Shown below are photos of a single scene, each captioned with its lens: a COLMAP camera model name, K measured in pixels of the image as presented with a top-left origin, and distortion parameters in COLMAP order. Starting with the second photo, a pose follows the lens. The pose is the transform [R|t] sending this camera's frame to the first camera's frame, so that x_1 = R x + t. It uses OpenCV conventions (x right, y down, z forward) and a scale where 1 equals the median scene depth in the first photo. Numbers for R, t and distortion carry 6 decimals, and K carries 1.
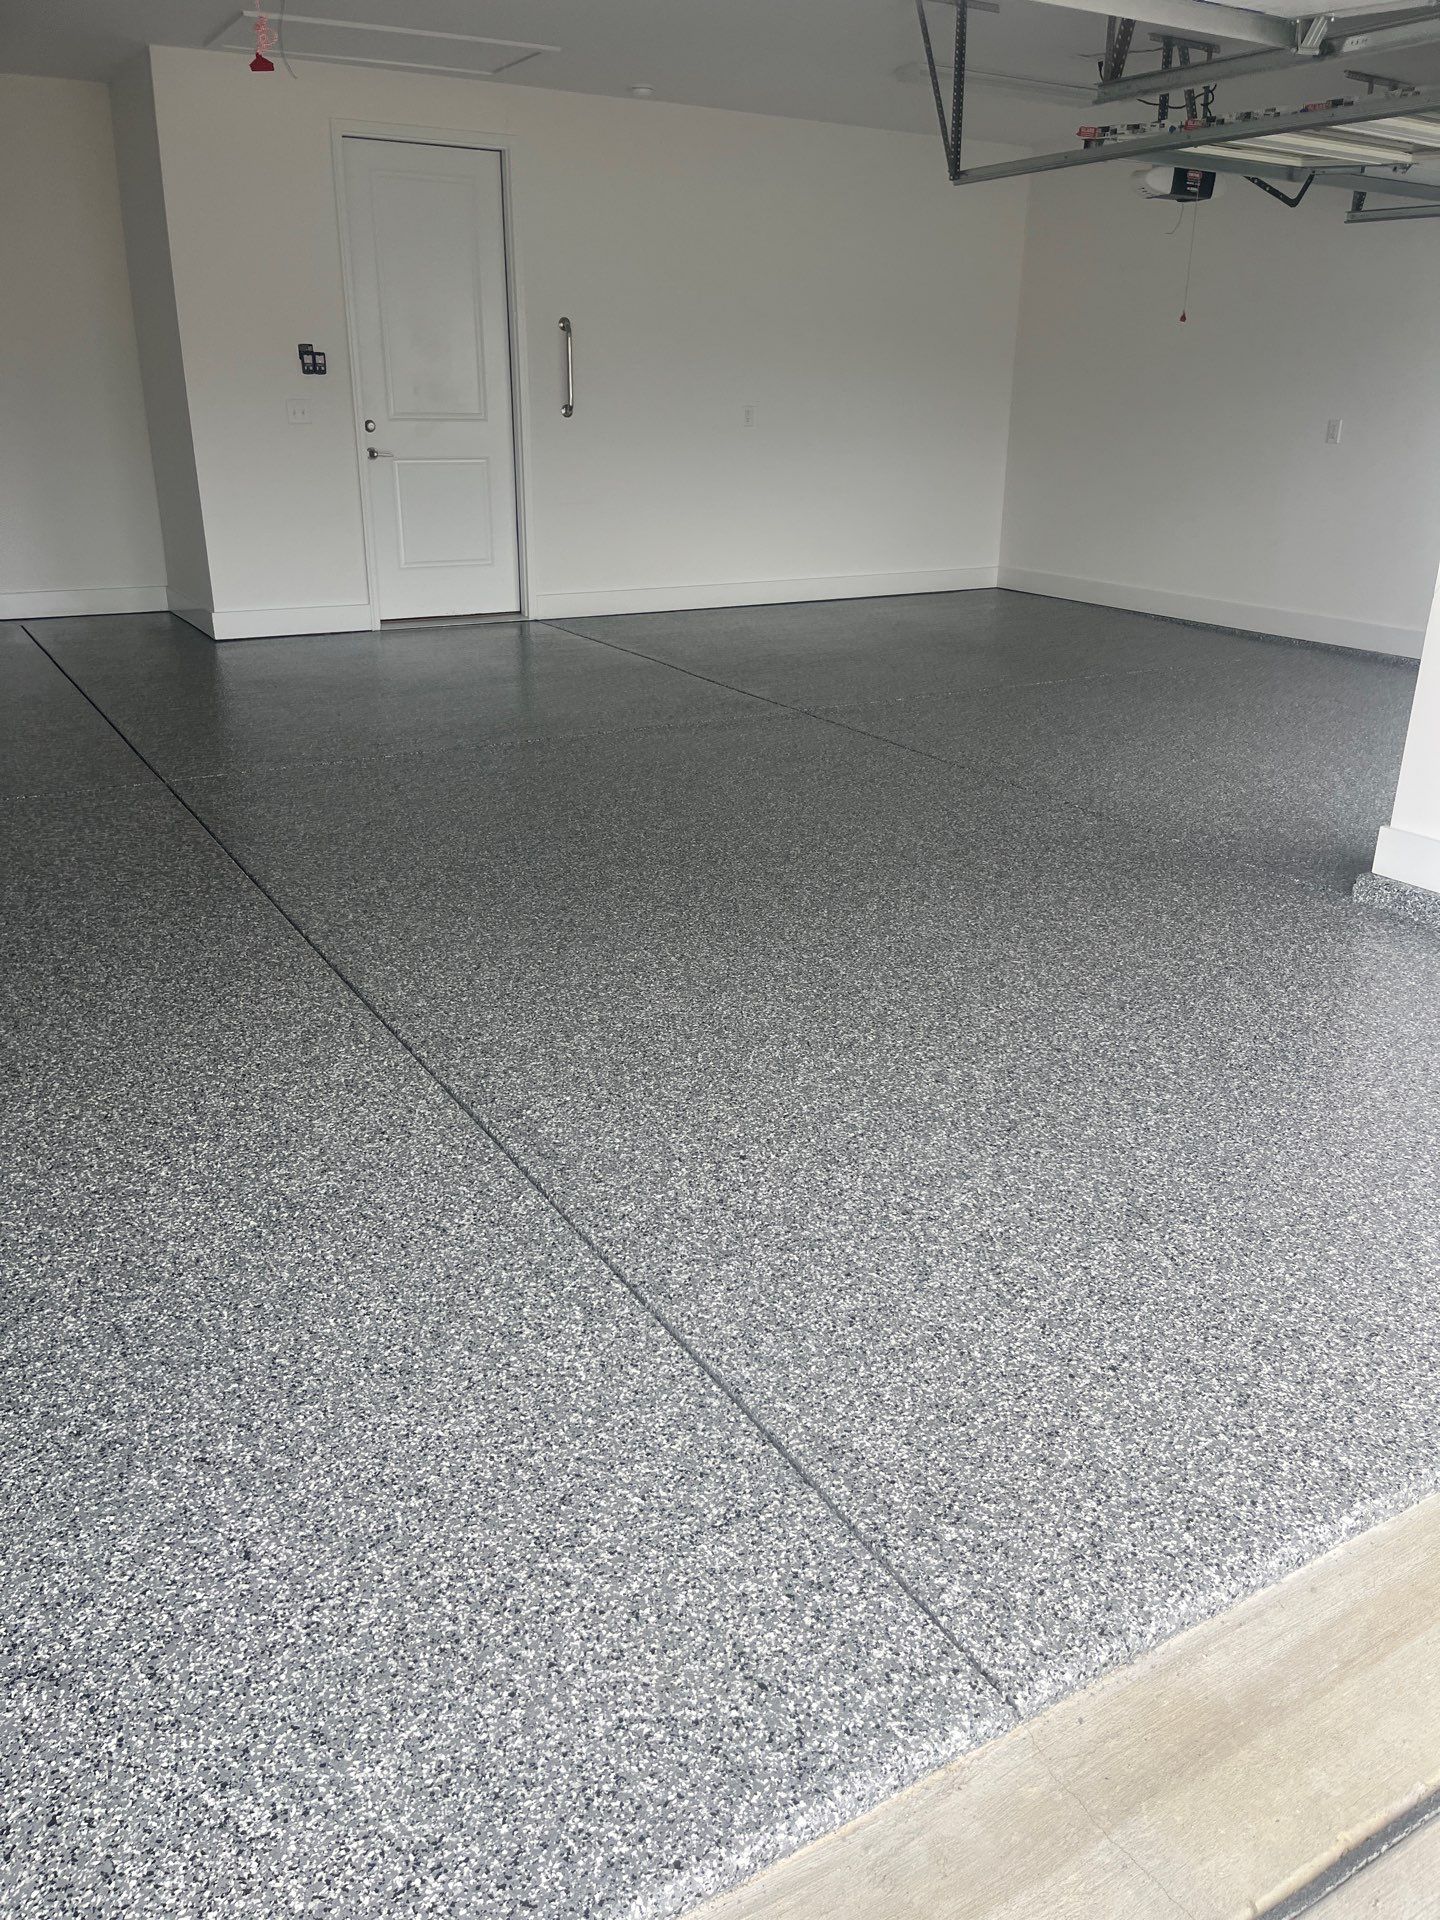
lens RADIAL K [[1450.3, 0, 730.4], [0, 1450.3, 968.1], [0, 0, 1]] dist [0.054116, -0.089157]
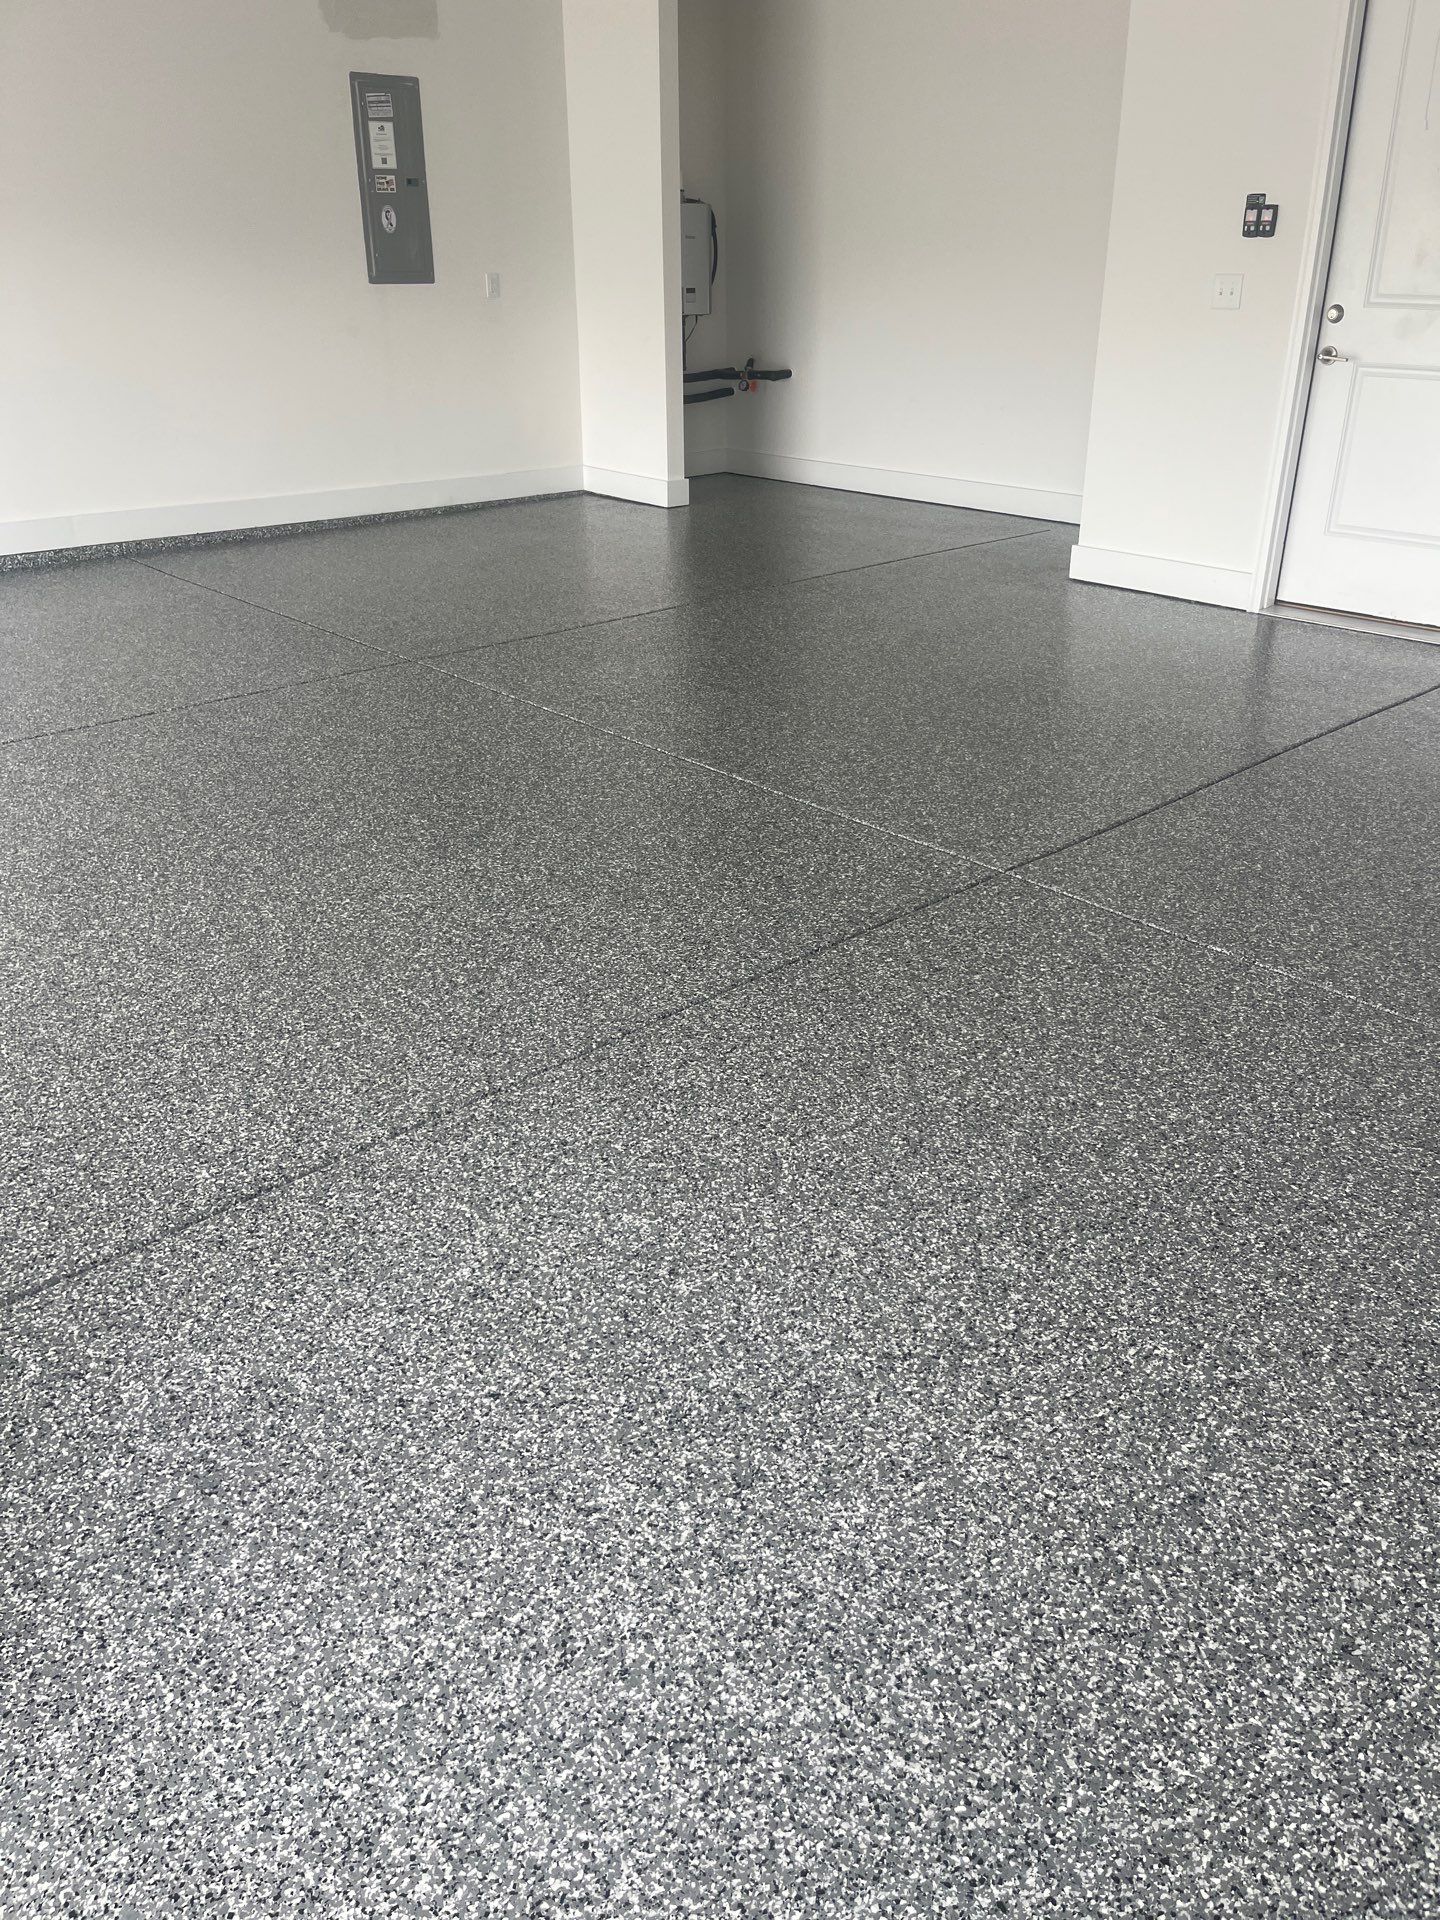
lens RADIAL K [[1450.3, 0, 735.1], [0, 1450.3, 966.2], [0, 0, 1]] dist [0.054116, -0.089157]
pose [[0.186119, 0.414686, -0.890727, 1.306469], [-0.357838, 0.872914, 0.331622, -0.731712], [0.915047, 0.257015, 0.310857, 1.928706]]
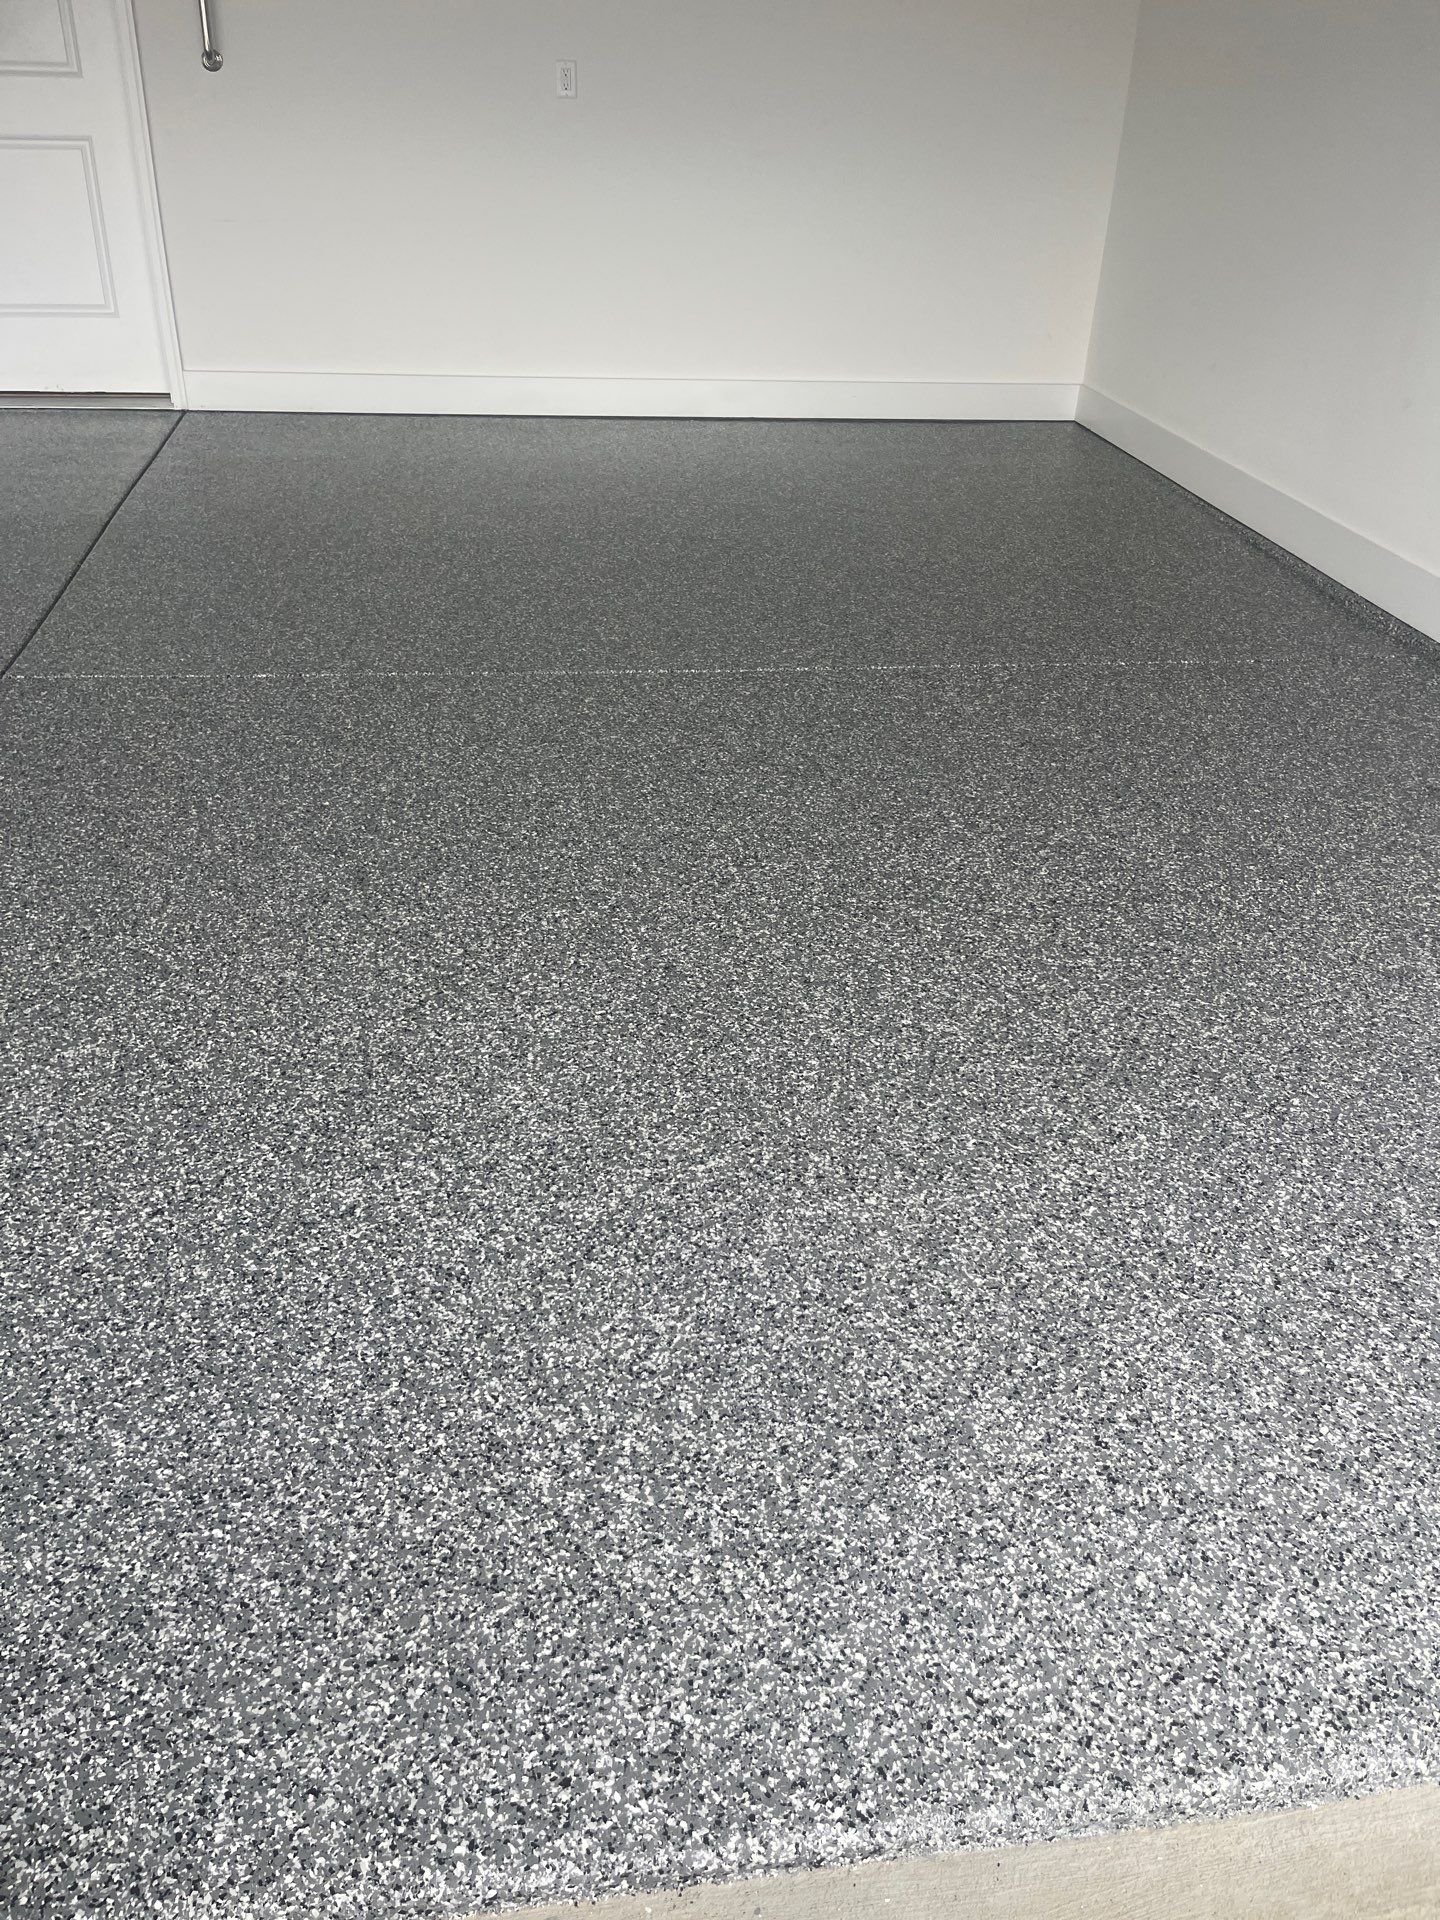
lens RADIAL K [[1450.3, 0, 723.7], [0, 1450.3, 972.7], [0, 0, 1]] dist [0.054116, -0.089157]
pose [[0.923539, 0.221130, -0.313332, 1.179246], [-0.166795, 0.967307, 0.191039, -0.556859], [0.345333, -0.124169, 0.930230, 1.544193]]
